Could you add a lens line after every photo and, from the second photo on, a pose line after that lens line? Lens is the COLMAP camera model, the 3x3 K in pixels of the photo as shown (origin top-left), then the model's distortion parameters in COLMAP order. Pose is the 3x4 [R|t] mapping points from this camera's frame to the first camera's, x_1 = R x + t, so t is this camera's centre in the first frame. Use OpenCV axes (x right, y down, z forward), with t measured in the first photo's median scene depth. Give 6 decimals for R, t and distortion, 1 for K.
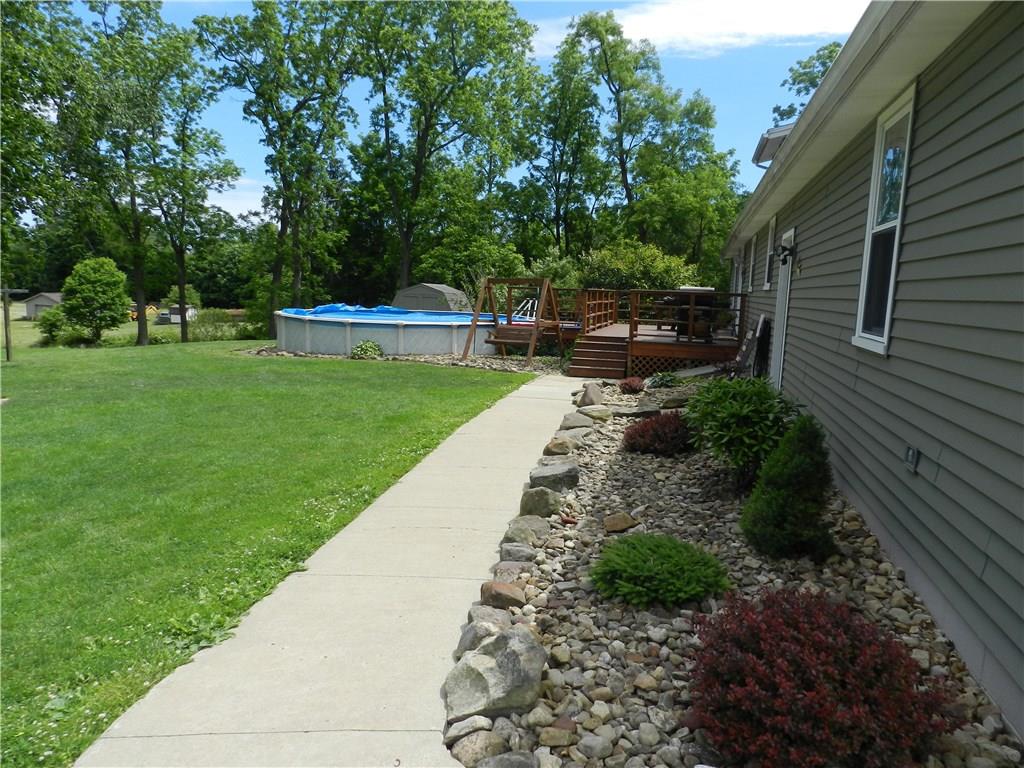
lens RADIAL K [[687.0, 0, 514.0], [0, 687.0, 388.1], [0, 0, 1]] dist [0.028960, -0.012199]
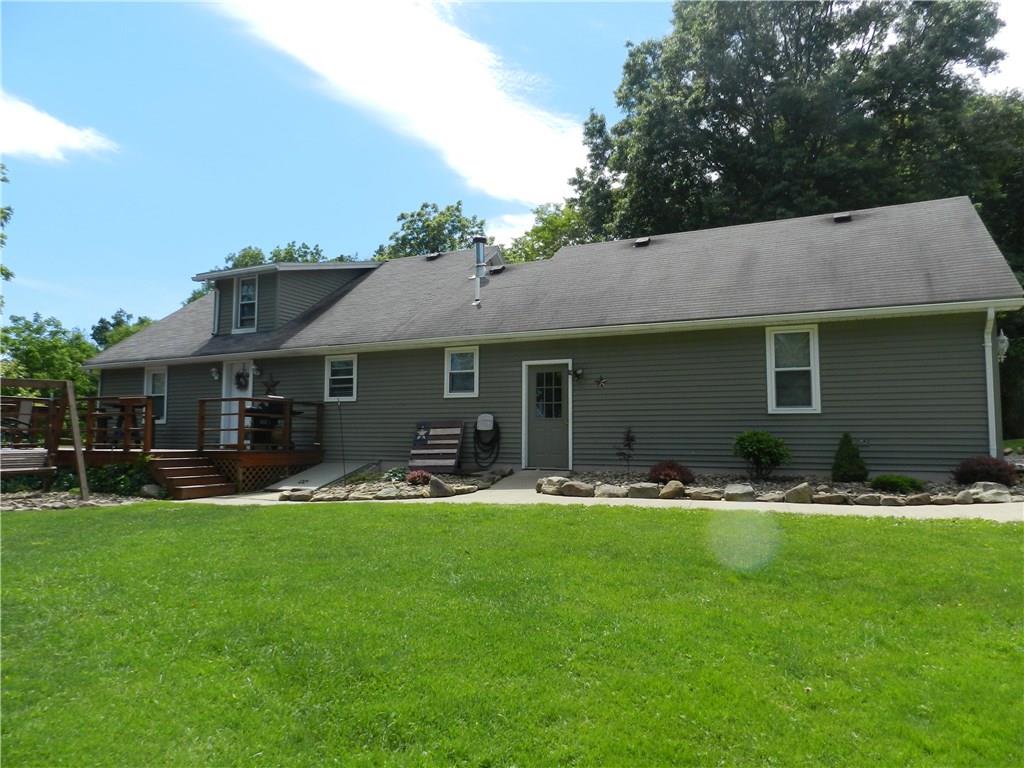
lens RADIAL K [[687.0, 0, 506.8], [0, 687.0, 391.2], [0, 0, 1]] dist [0.028960, -0.012199]
pose [[0.214210, 0.035082, 0.976157, -0.195412], [0.142228, 0.987584, -0.066704, -0.010504], [-0.966377, 0.153126, 0.206561, 0.130193]]
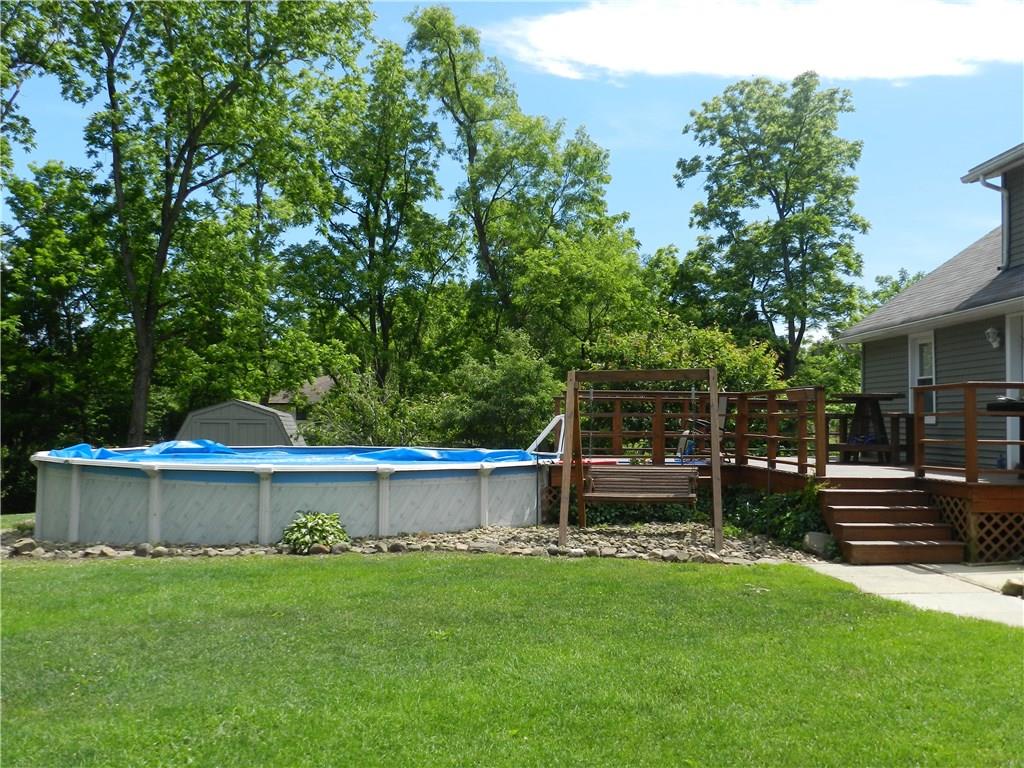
lens RADIAL K [[971.2, 0, 521.7], [0, 971.2, 387.0], [0, 0, 1]] dist [0.006877, 0.000000]
pose [[0.948688, -0.011996, 0.315987, -0.104285], [0.065918, 0.984829, -0.160519, -0.013574], [-0.309268, 0.173112, 0.935086, 0.127125]]
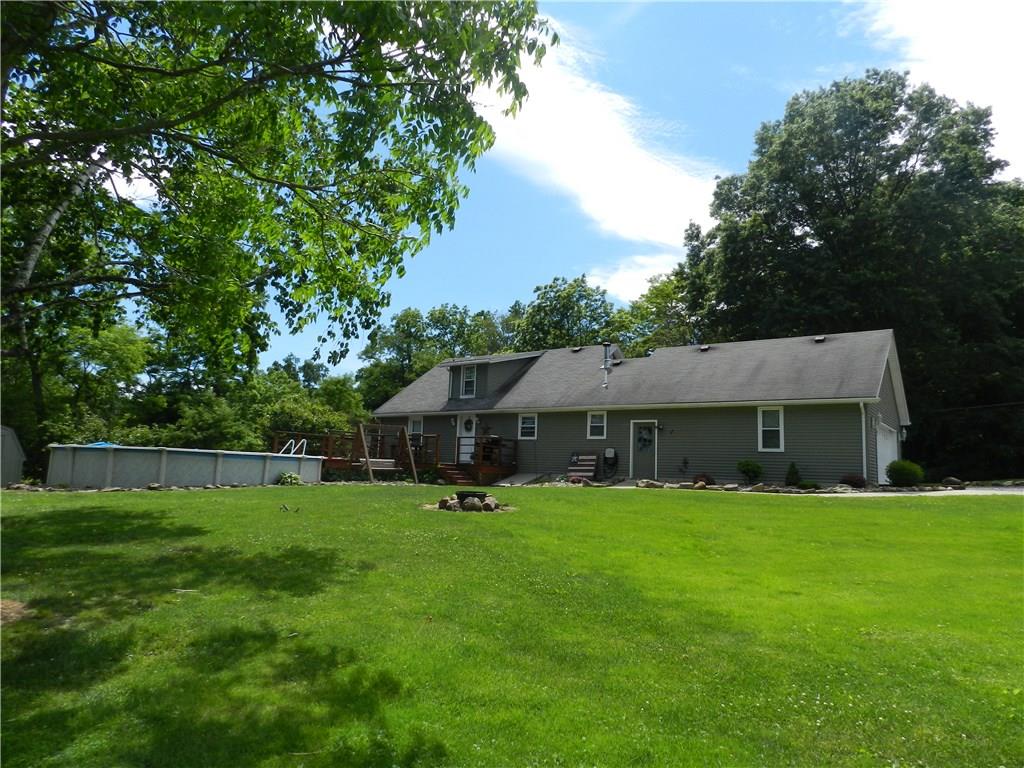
lens RADIAL K [[687.0, 0, 515.1], [0, 687.0, 381.3], [0, 0, 1]] dist [0.028960, -0.012199]
pose [[0.363340, 0.104375, 0.925791, -0.429579], [0.110522, 0.981859, -0.154072, 0.000785], [-0.925078, 0.158301, 0.345213, 0.078211]]
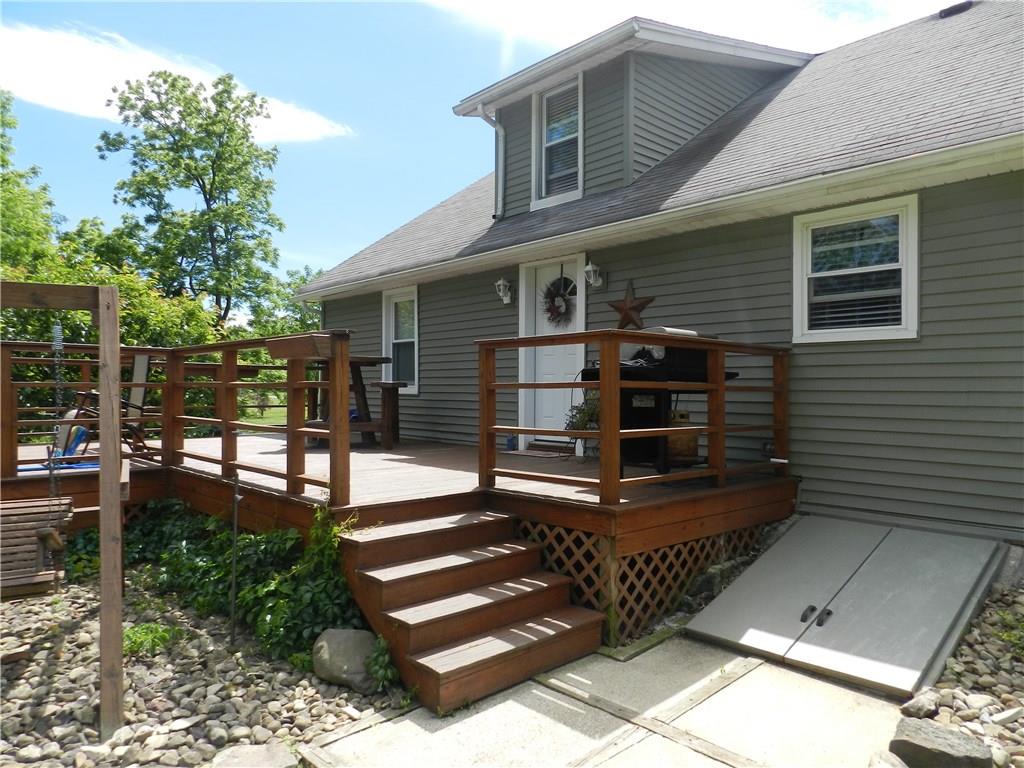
lens RADIAL K [[687.0, 0, 516.2], [0, 687.0, 393.1], [0, 0, 1]] dist [0.028960, -0.012199]
pose [[0.532752, -0.035318, 0.845534, -0.026385], [0.133219, 0.990172, -0.042579, -0.031821], [-0.835720, 0.135325, 0.532221, 0.255651]]
